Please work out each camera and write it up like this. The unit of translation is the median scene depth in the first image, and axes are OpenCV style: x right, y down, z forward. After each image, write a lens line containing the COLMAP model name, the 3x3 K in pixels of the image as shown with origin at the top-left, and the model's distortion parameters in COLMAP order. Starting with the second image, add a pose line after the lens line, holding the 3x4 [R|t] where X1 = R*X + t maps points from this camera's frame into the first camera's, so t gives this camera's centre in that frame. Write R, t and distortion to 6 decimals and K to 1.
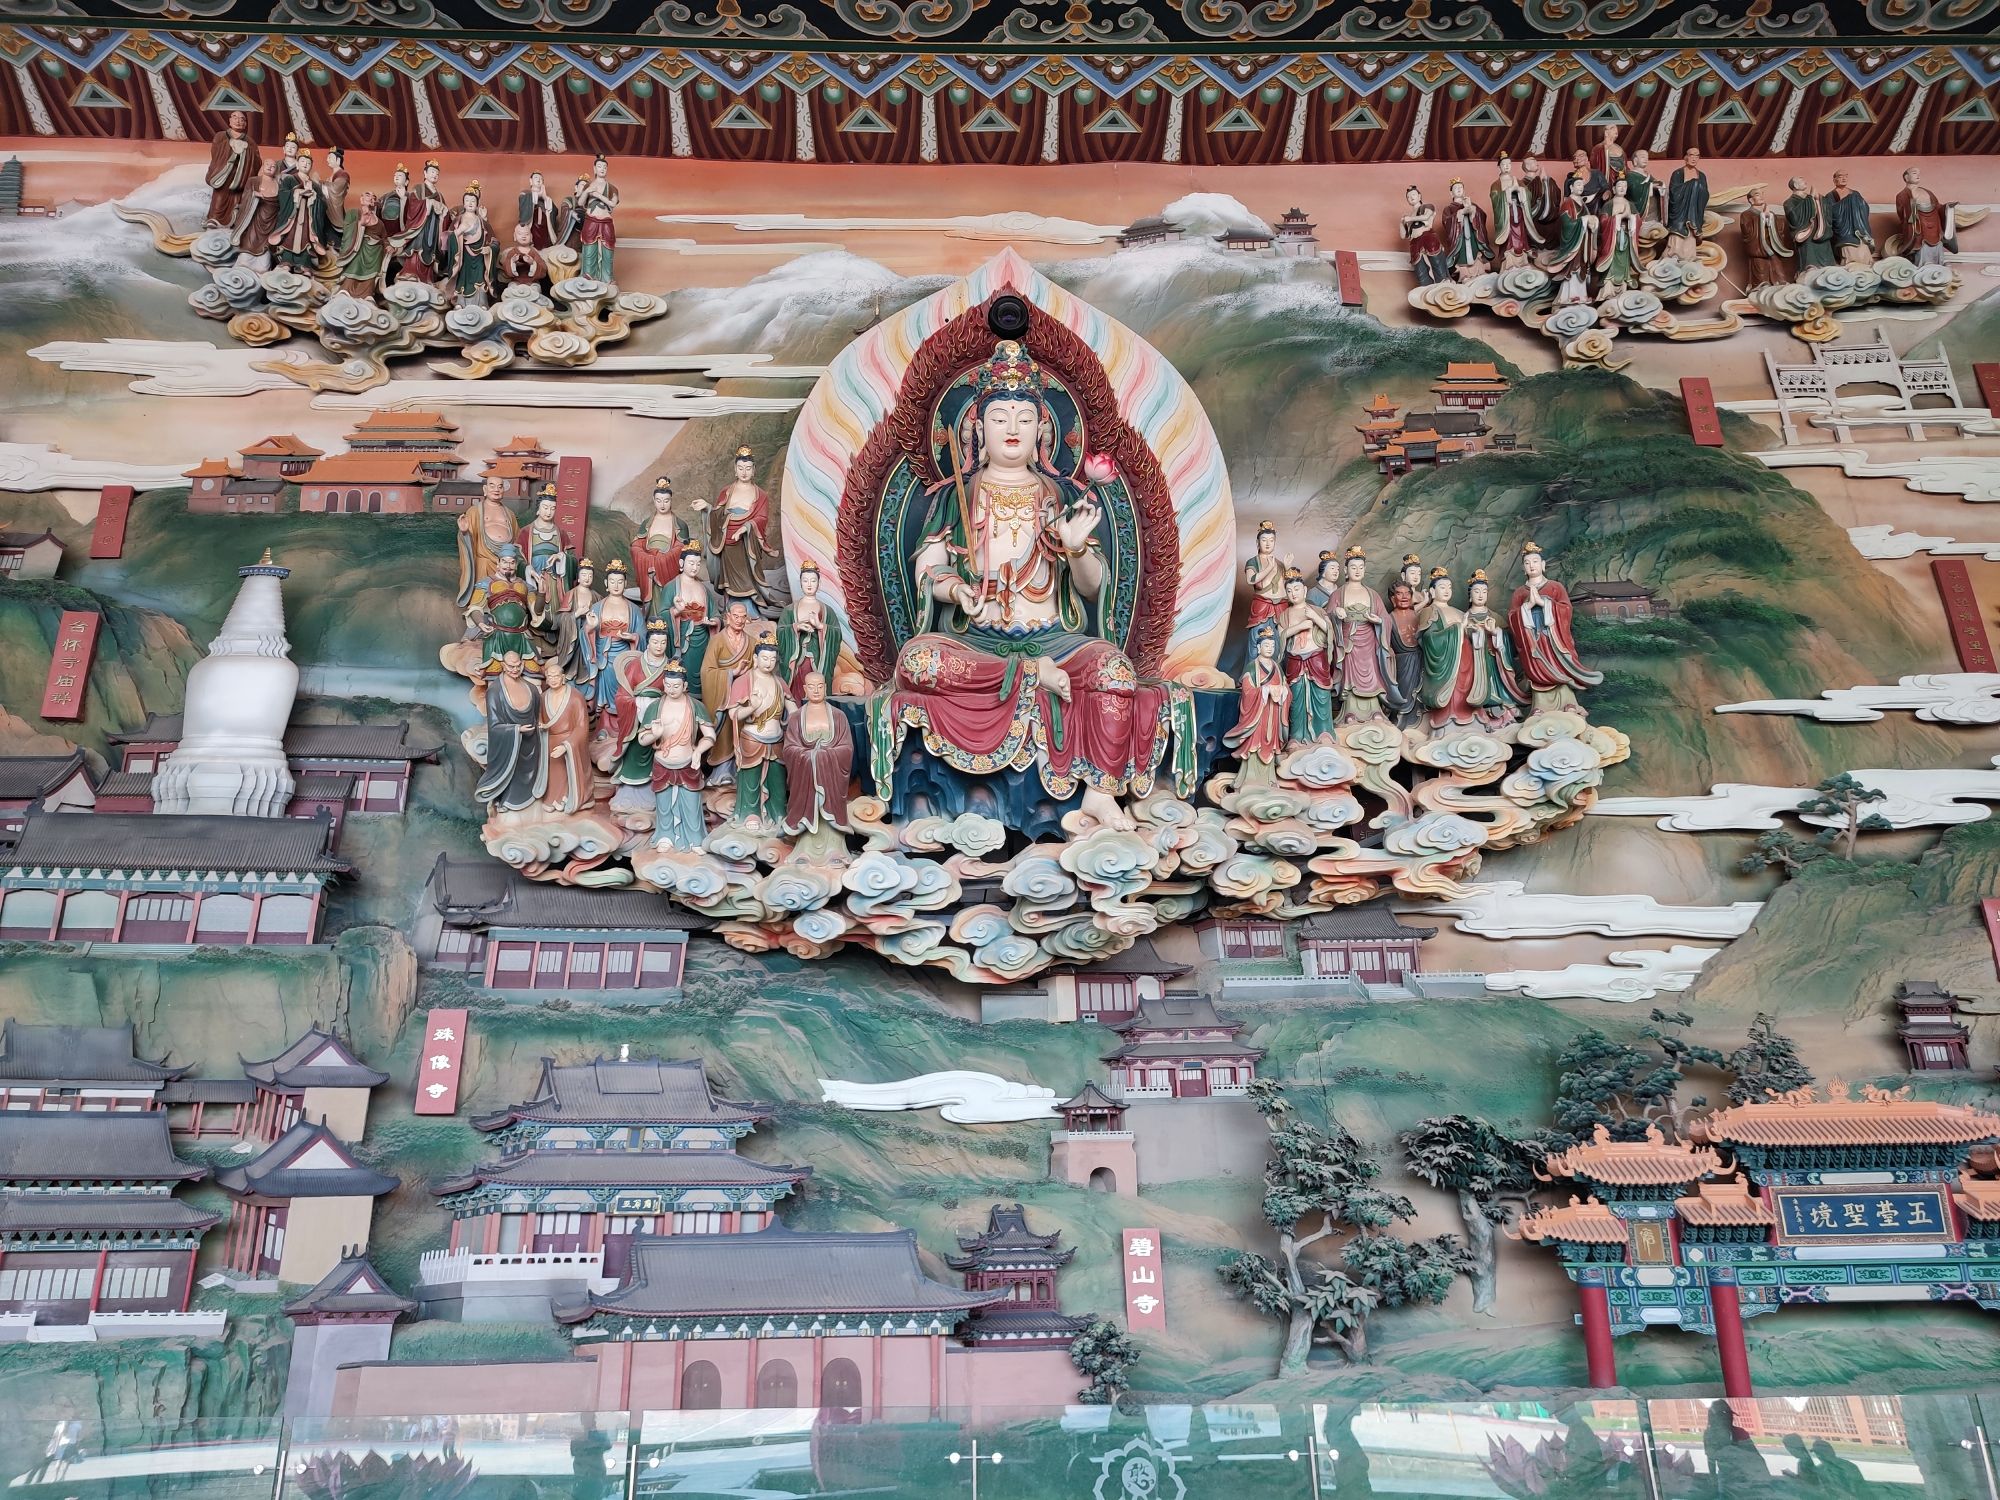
lens RADIAL K [[1464.1, 0, 1000.0], [0, 1464.1, 750.0], [0, 0, 1]] dist [0.060595, -0.080386]
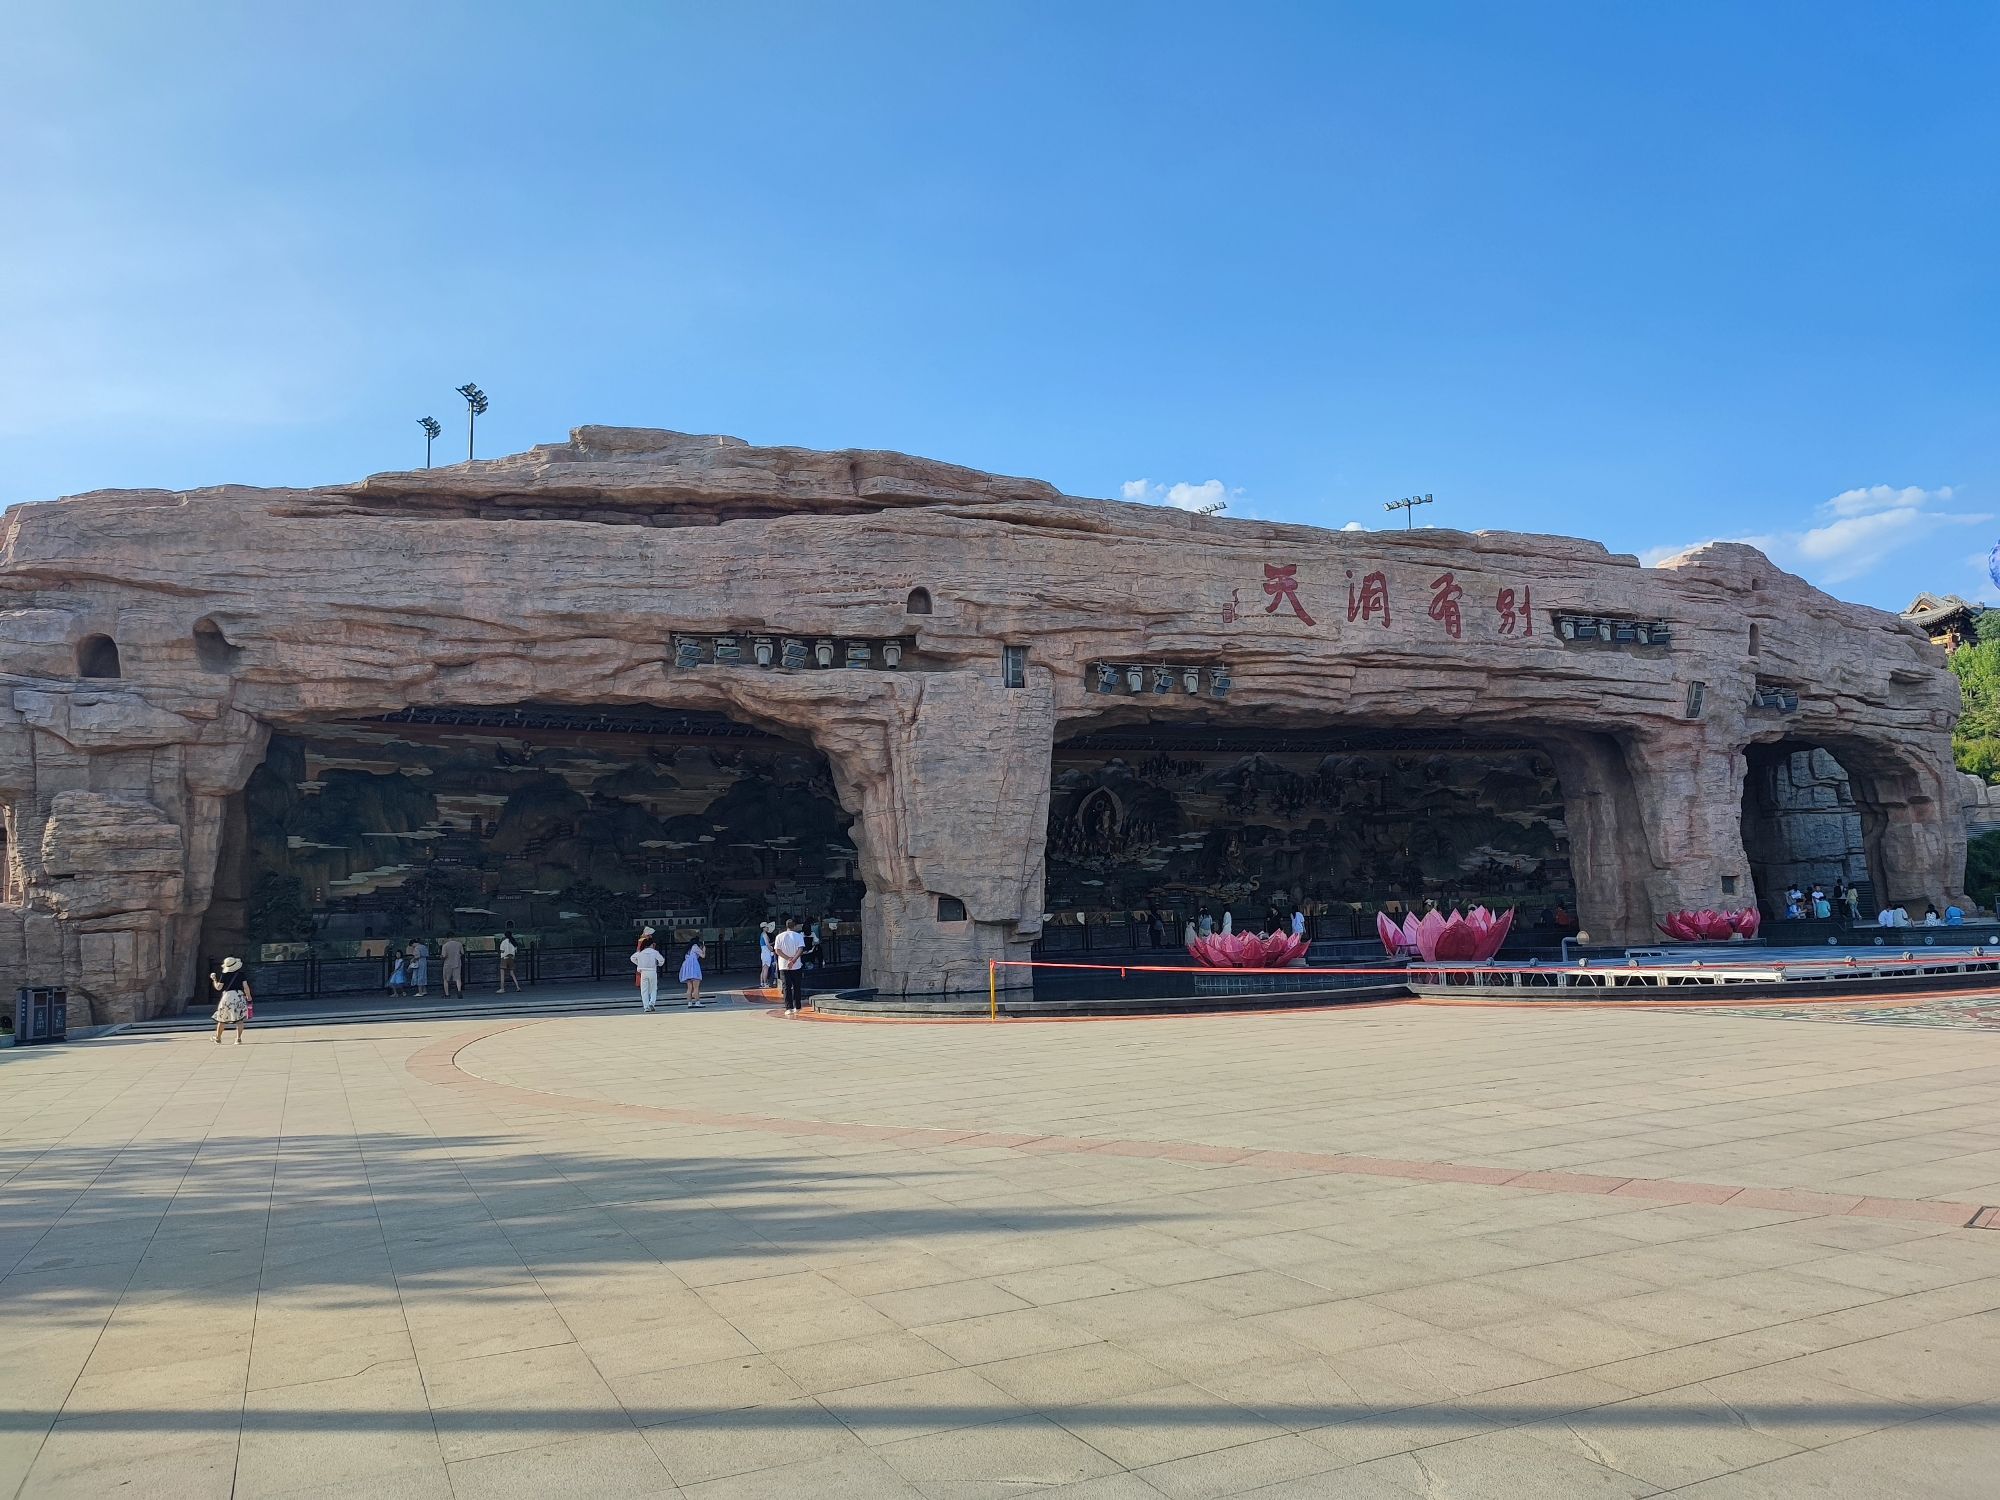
lens RADIAL K [[1588.1, 0, 1049.5], [0, 1588.1, 750.9], [0, 0, 1]] dist [0.004628, -0.001061]
pose [[0.902492, 0.021946, 0.430148, -4.390669], [-0.135940, 0.962167, 0.236126, -2.761773], [-0.408692, -0.271577, 0.871331, -7.056986]]
